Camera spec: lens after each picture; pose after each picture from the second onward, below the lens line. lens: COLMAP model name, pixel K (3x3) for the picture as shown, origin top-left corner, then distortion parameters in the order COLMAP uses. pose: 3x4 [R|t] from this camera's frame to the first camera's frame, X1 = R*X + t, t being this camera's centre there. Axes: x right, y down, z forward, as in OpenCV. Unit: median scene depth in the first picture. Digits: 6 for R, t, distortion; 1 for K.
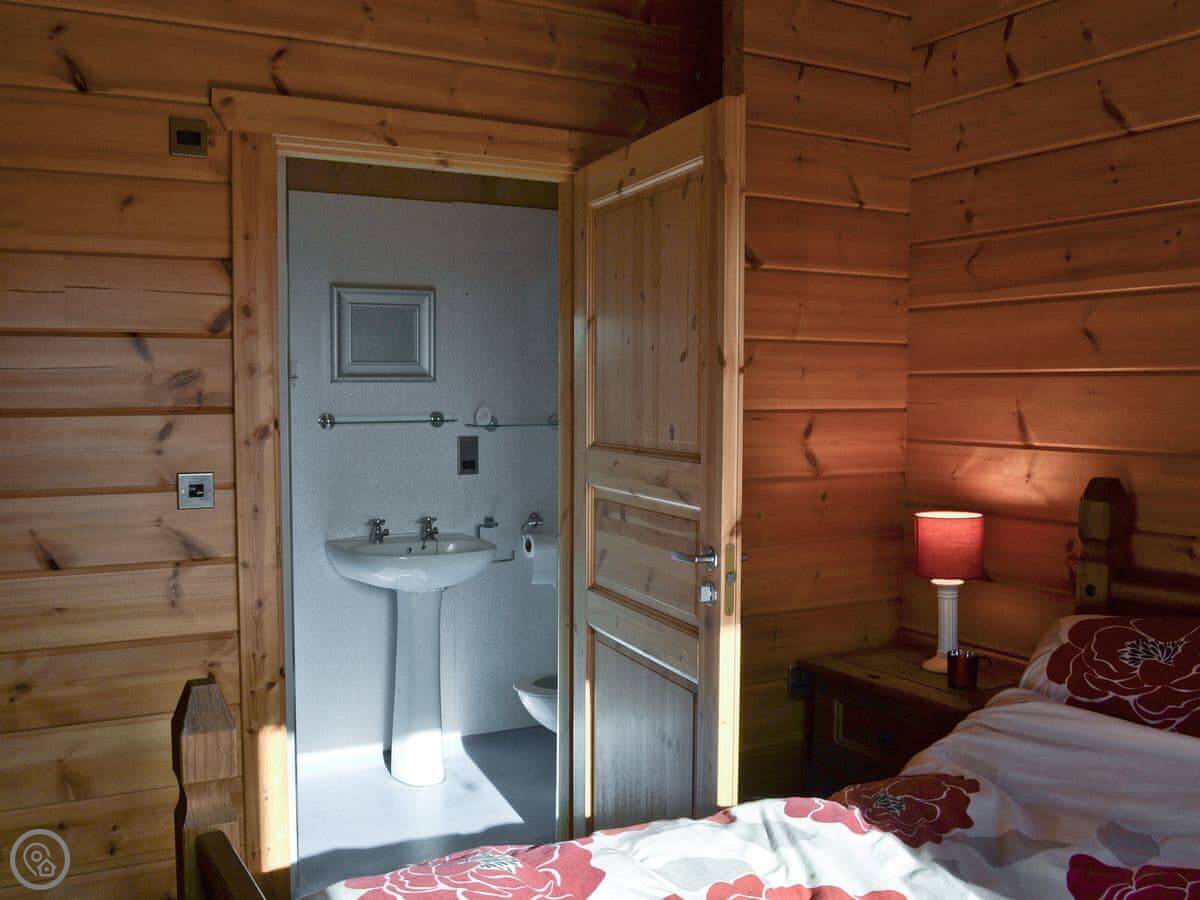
lens RADIAL K [[1138.6, 0, 541.4], [0, 1138.6, 463.6], [0, 0, 1]] dist [-0.066907, 0.000000]
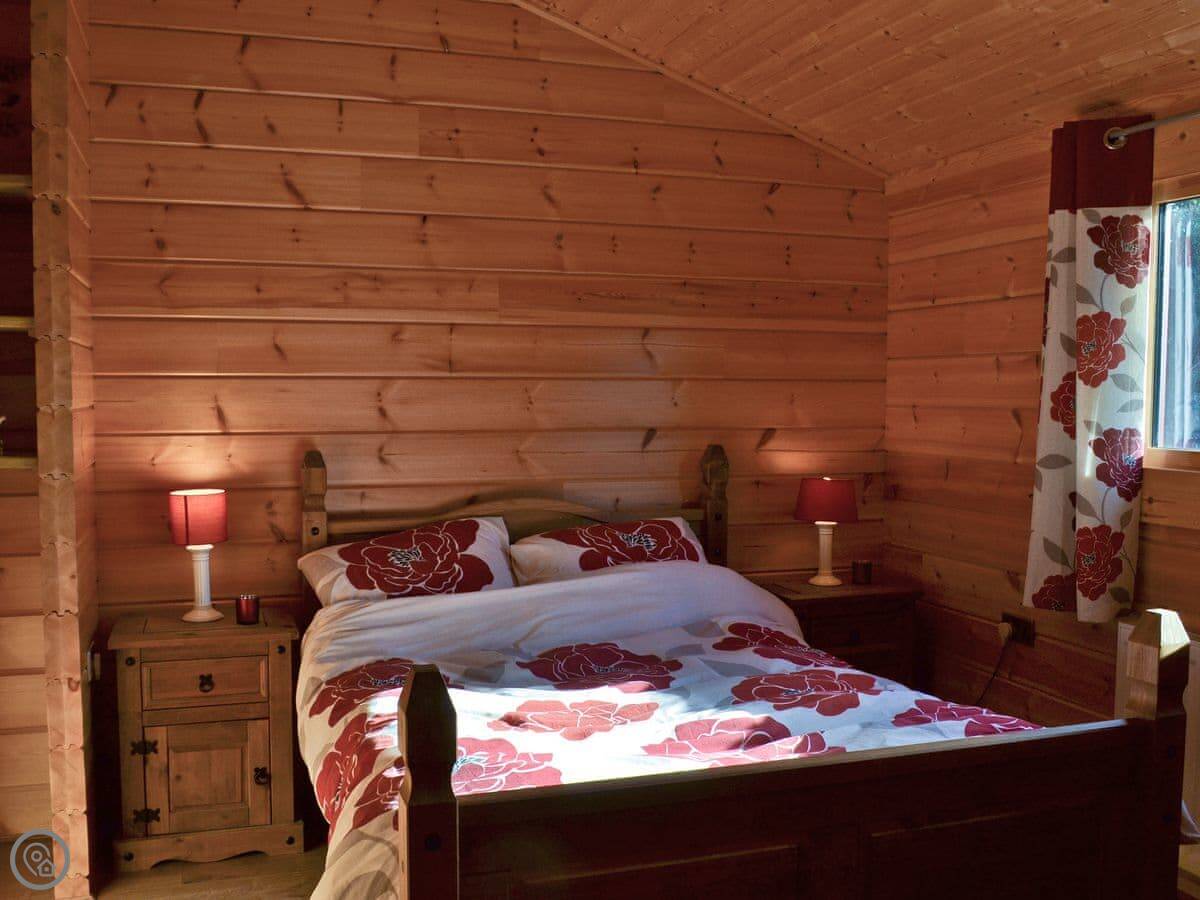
lens RADIAL K [[1060.5, 0, 602.6], [0, 1060.5, 460.6], [0, 0, 1]] dist [-0.035983, -0.035739]
pose [[0.167241, -0.061903, 0.983971, -0.704911], [0.065440, 0.996523, 0.051570, -0.018687], [-0.983742, 0.055766, 0.170710, 0.386066]]
